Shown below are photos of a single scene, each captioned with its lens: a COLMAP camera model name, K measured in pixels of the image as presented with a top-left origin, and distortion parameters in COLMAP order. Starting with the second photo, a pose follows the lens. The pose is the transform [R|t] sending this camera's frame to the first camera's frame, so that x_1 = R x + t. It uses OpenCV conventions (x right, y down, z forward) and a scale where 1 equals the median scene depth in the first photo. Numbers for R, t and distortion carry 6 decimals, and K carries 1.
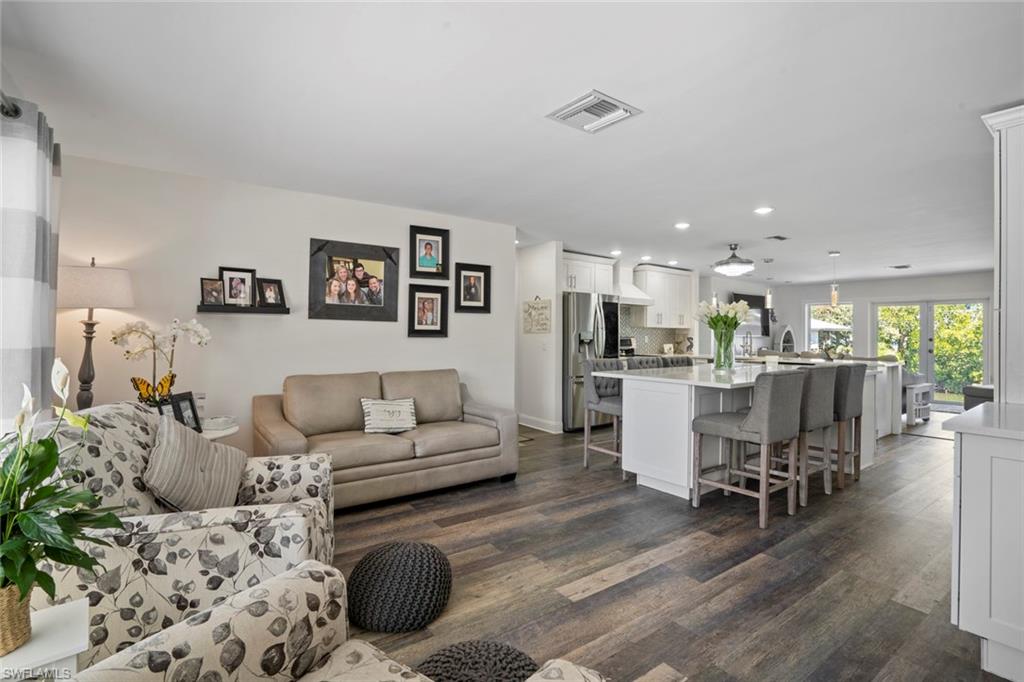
lens RADIAL K [[480.8, 0, 513.0], [0, 480.8, 326.5], [0, 0, 1]] dist [-0.045615, 0.015918]
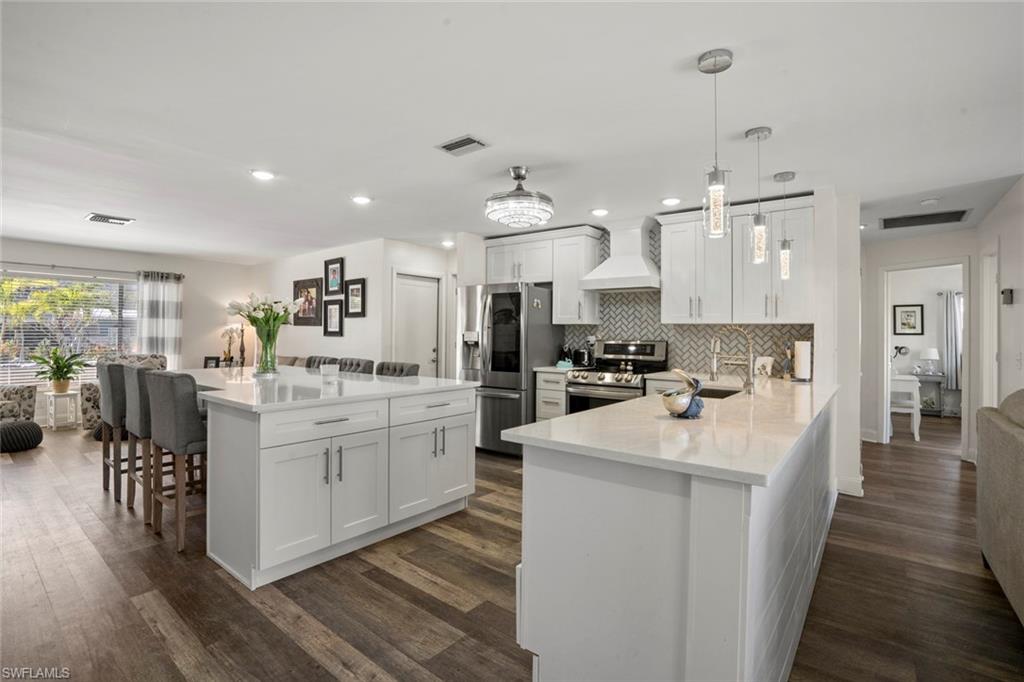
lens RADIAL K [[480.8, 0, 501.9], [0, 480.8, 328.3], [0, 0, 1]] dist [-0.045615, 0.015918]
pose [[0.252772, -0.015611, -0.967400, 1.308395], [0.008051, 0.999869, -0.014032, 0.021902], [0.967492, -0.004242, 0.252864, 1.119299]]
